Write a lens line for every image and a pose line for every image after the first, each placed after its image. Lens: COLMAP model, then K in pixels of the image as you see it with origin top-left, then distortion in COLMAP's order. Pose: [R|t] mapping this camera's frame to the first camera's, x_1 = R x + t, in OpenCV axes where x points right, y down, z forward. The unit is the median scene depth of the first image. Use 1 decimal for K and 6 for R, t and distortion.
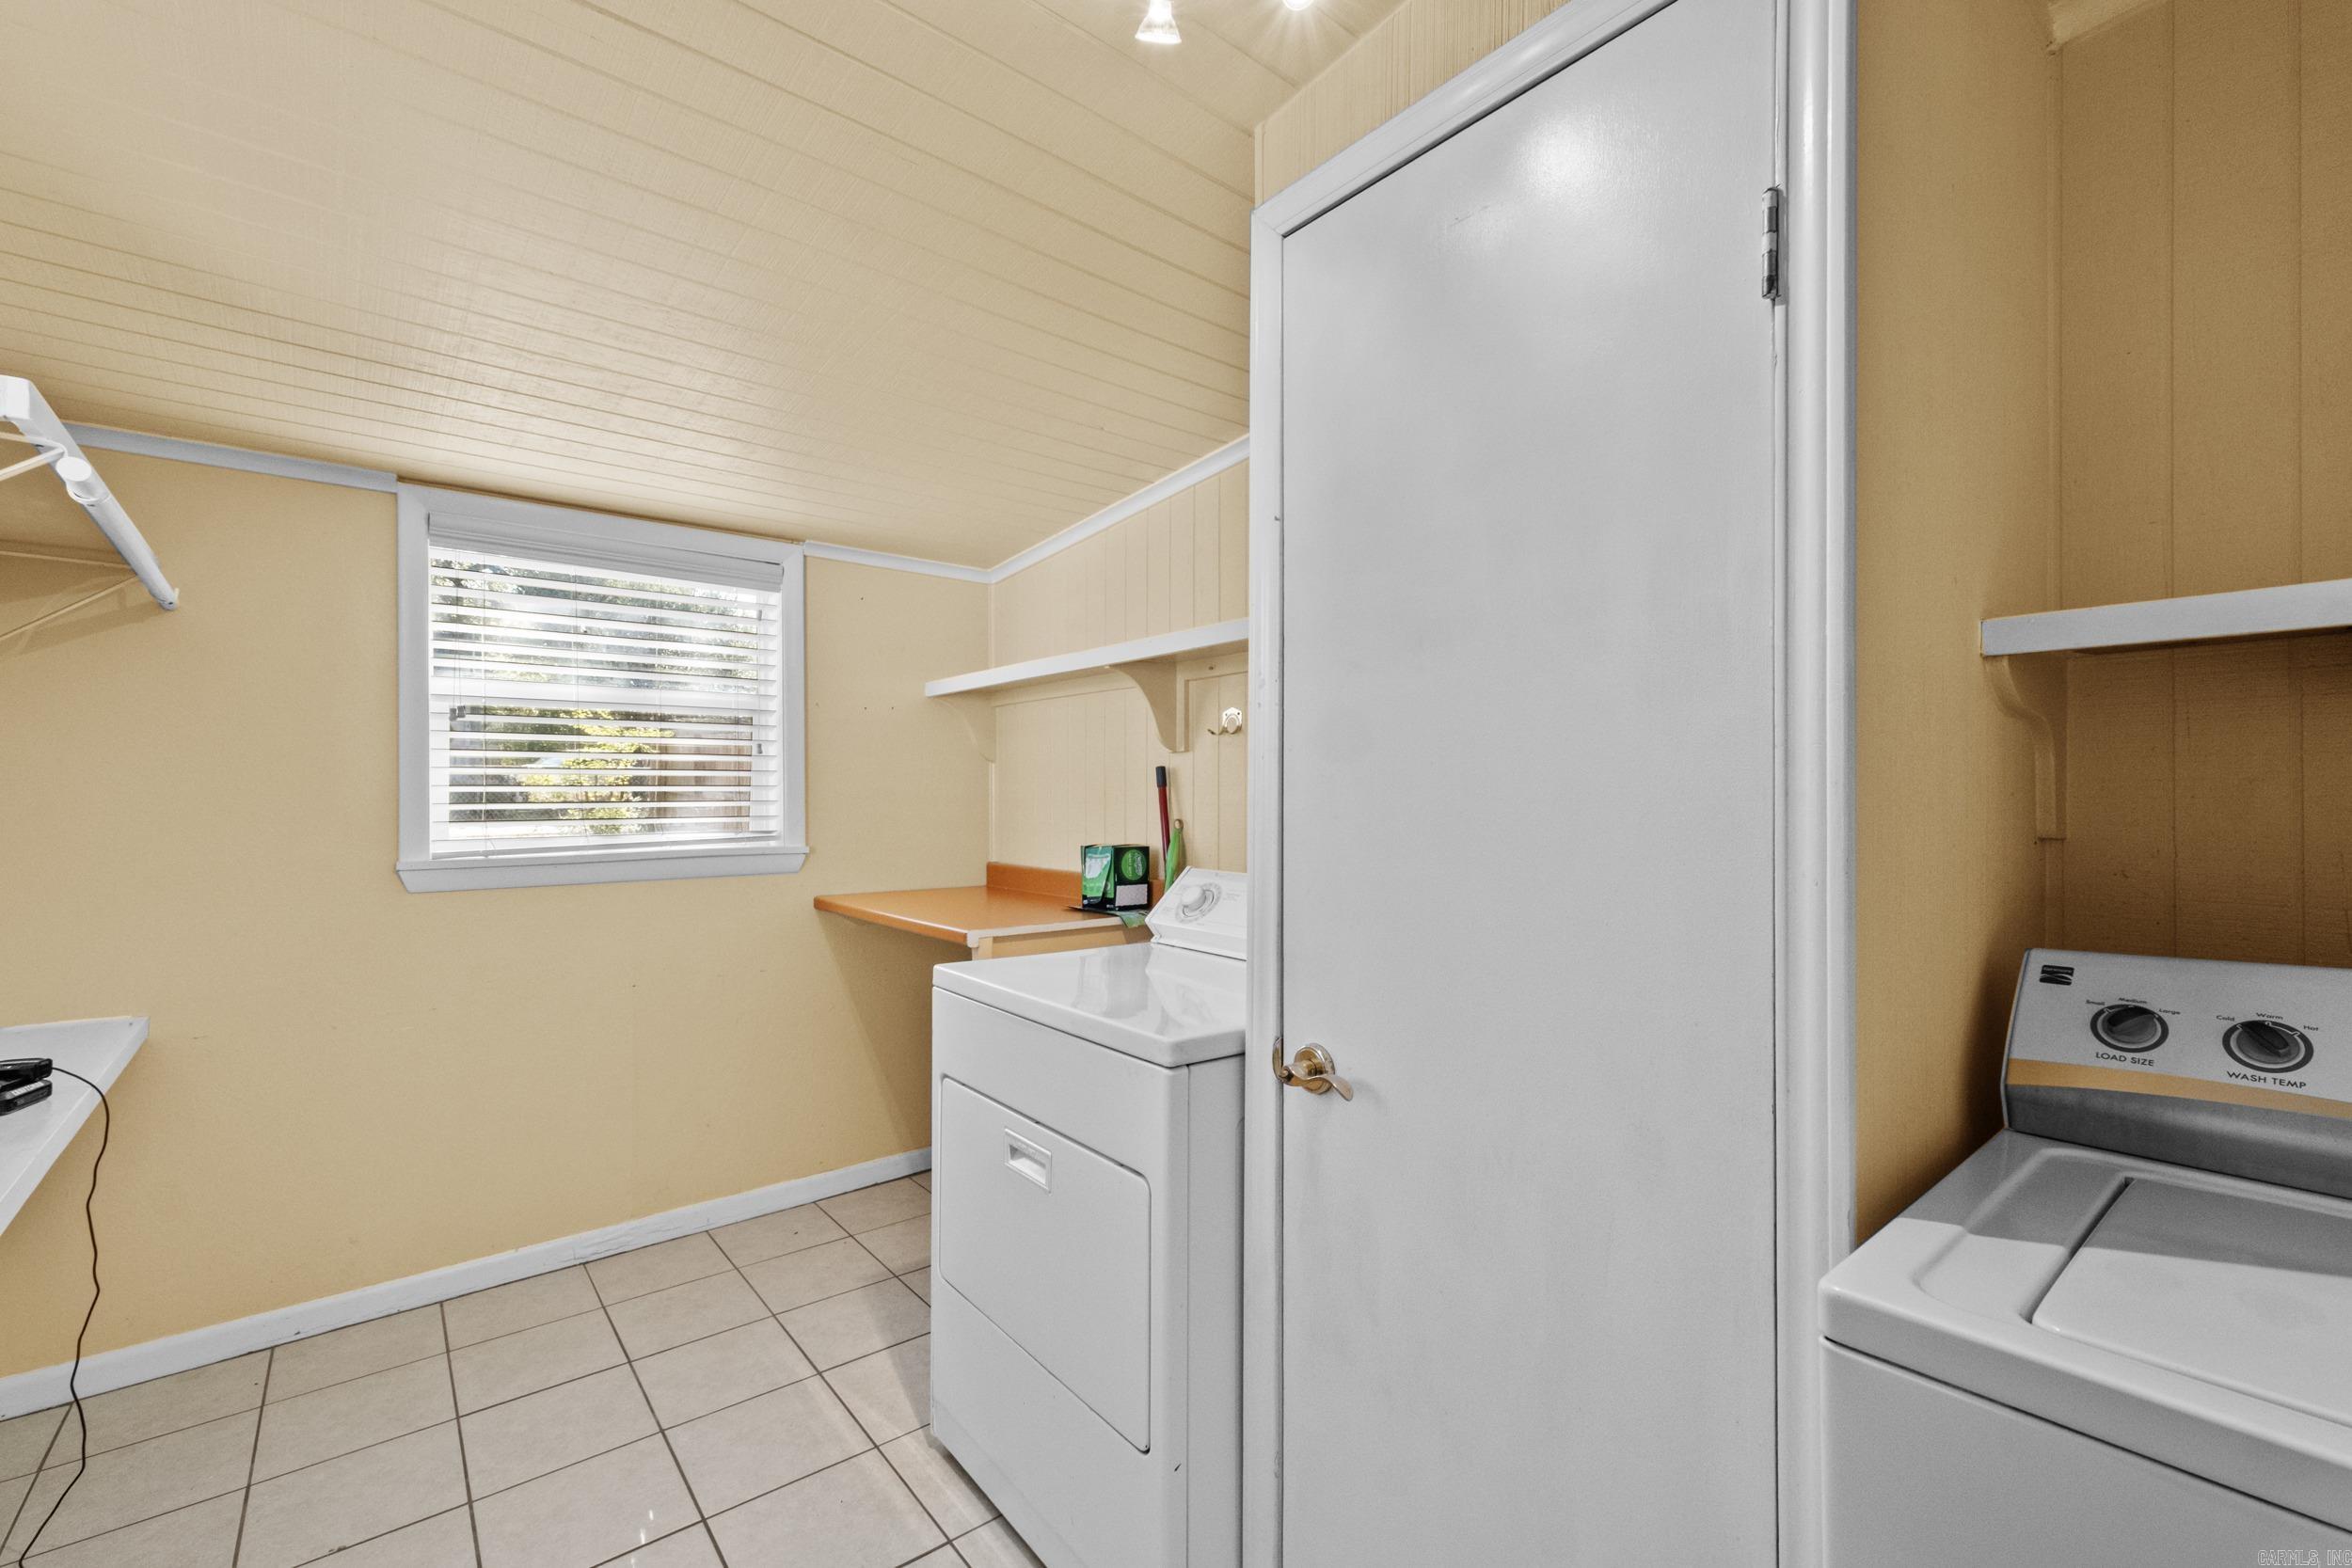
lens RADIAL K [[1019.2, 0, 1163.8], [0, 1019.2, 784.9], [0, 0, 1]] dist [0.008478, 0.000303]
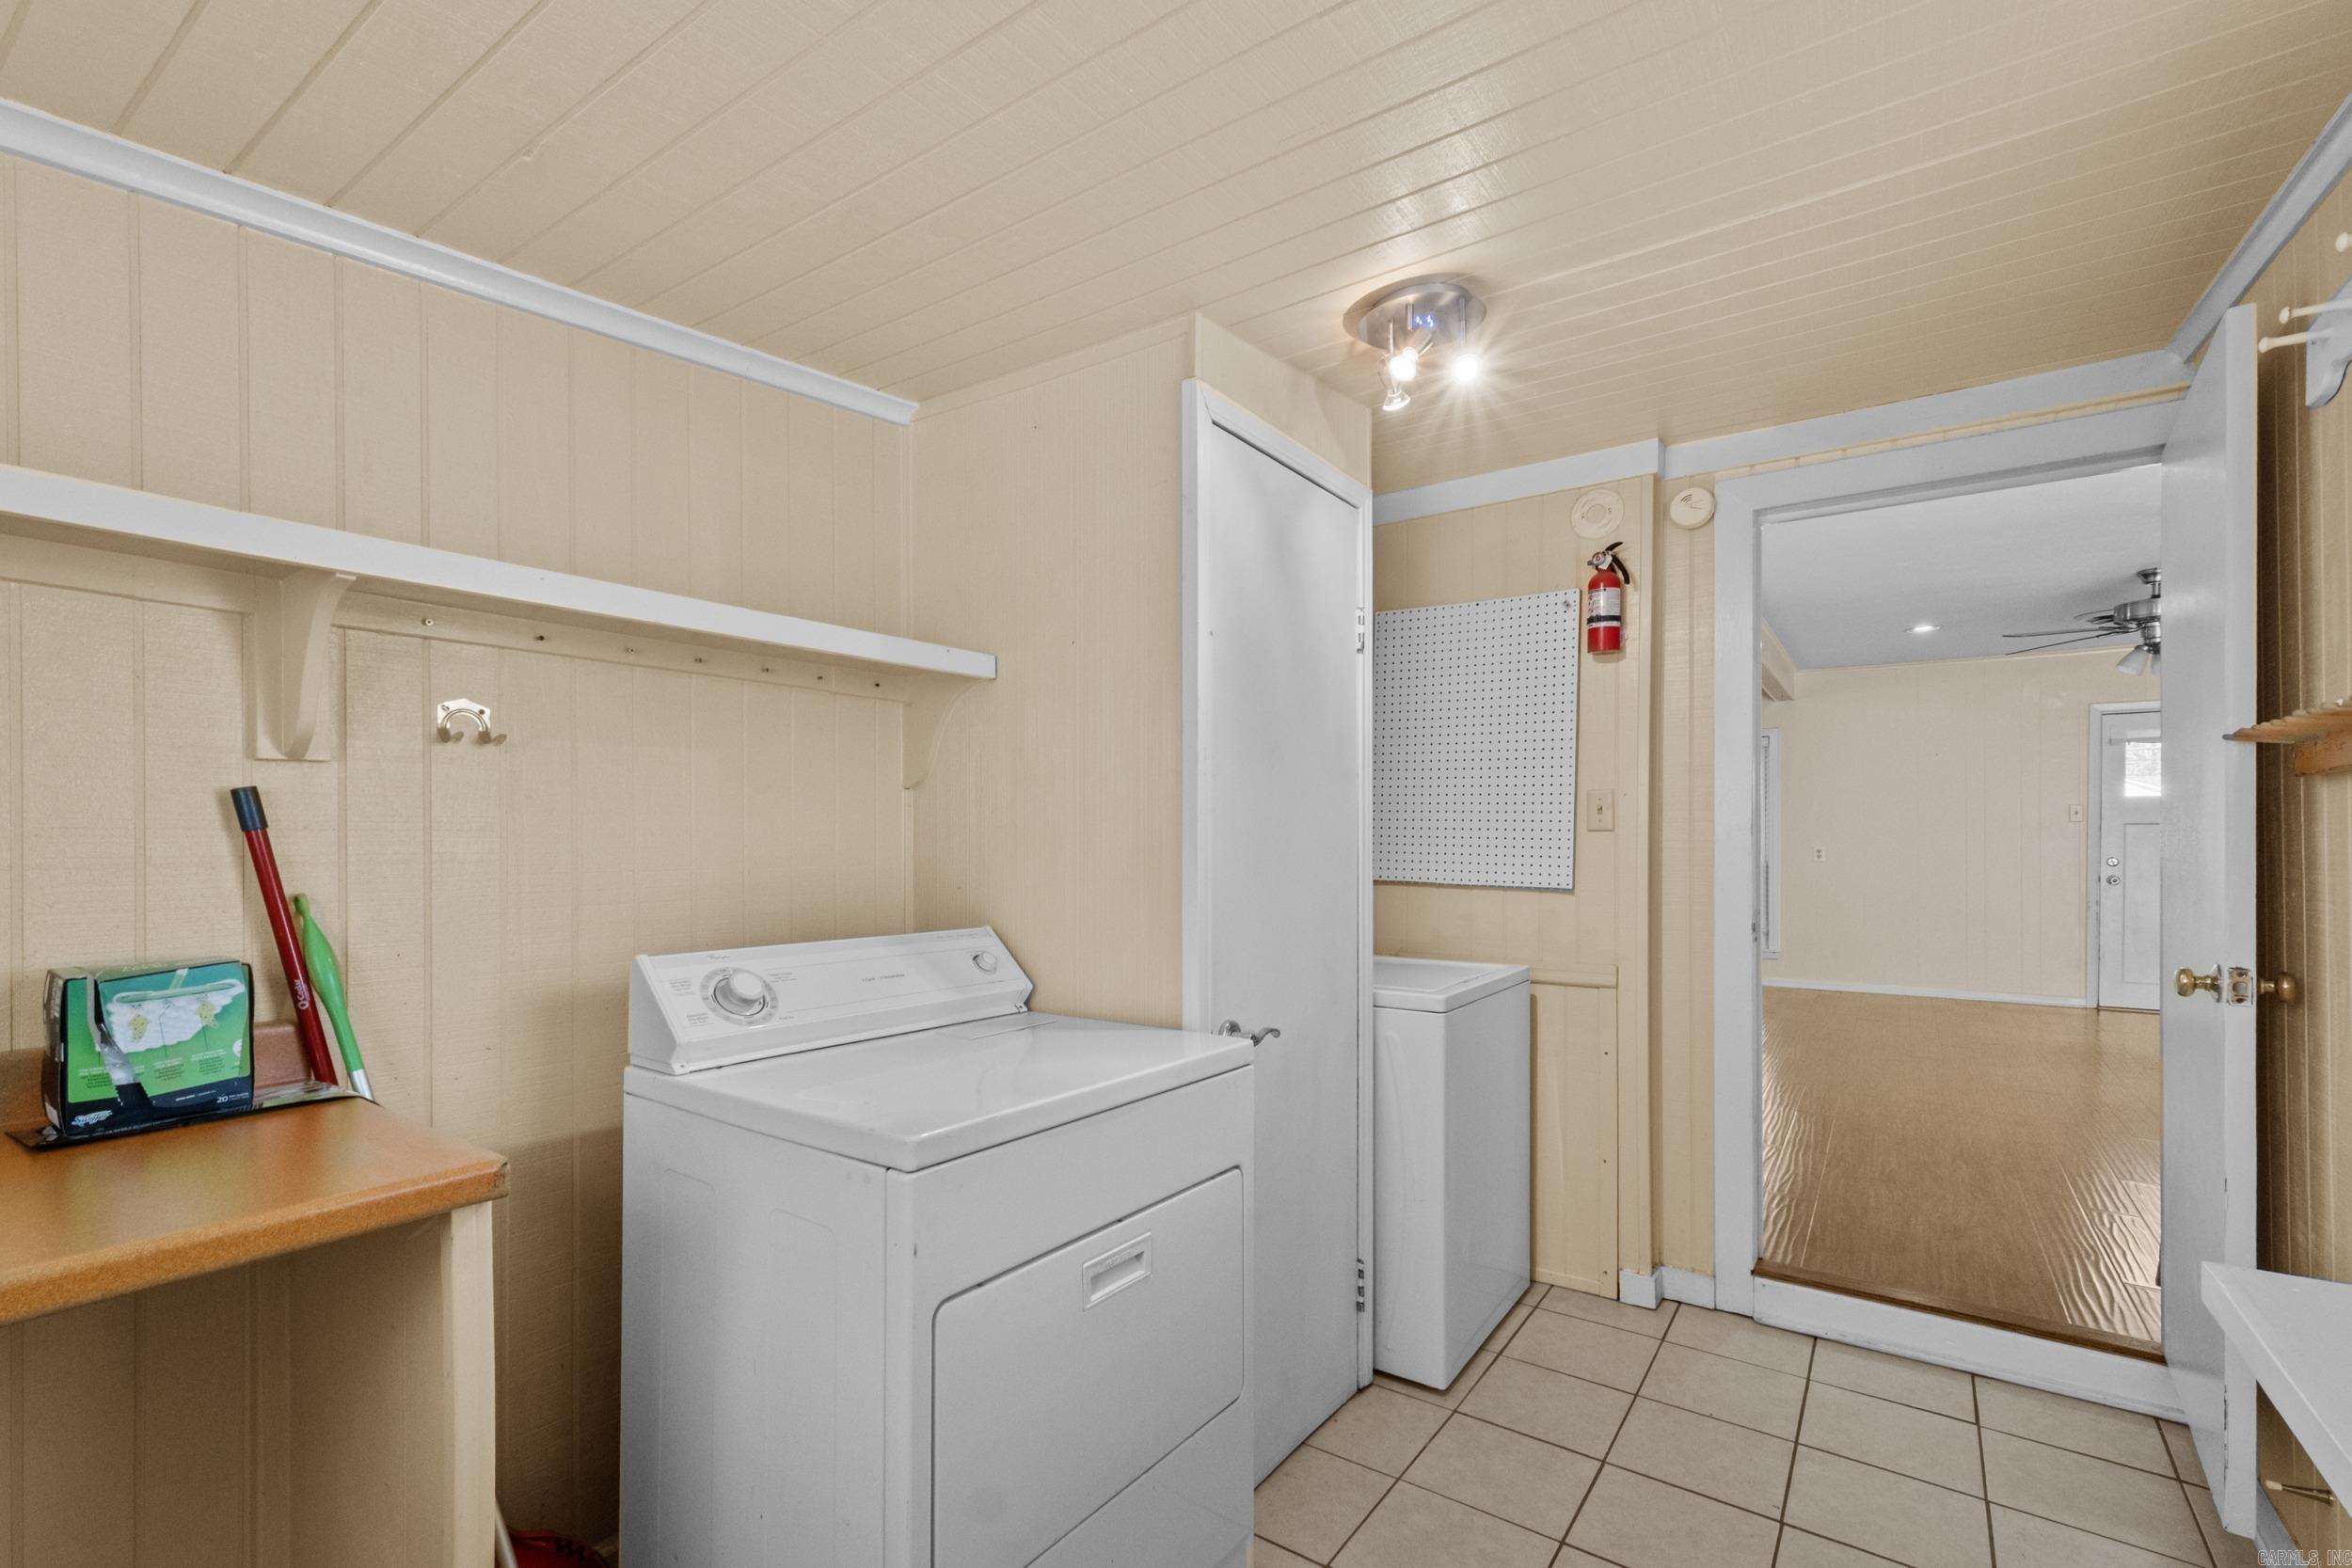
lens RADIAL K [[1035.7, 0, 1170.3], [0, 1035.7, 830.9], [0, 0, 1]] dist [0.000120, 0.000077]
pose [[-0.264623, -0.004753, 0.964340, -0.626079], [-0.011789, 0.999929, 0.001693, -0.003585], [-0.964280, -0.010920, -0.264661, 0.751551]]
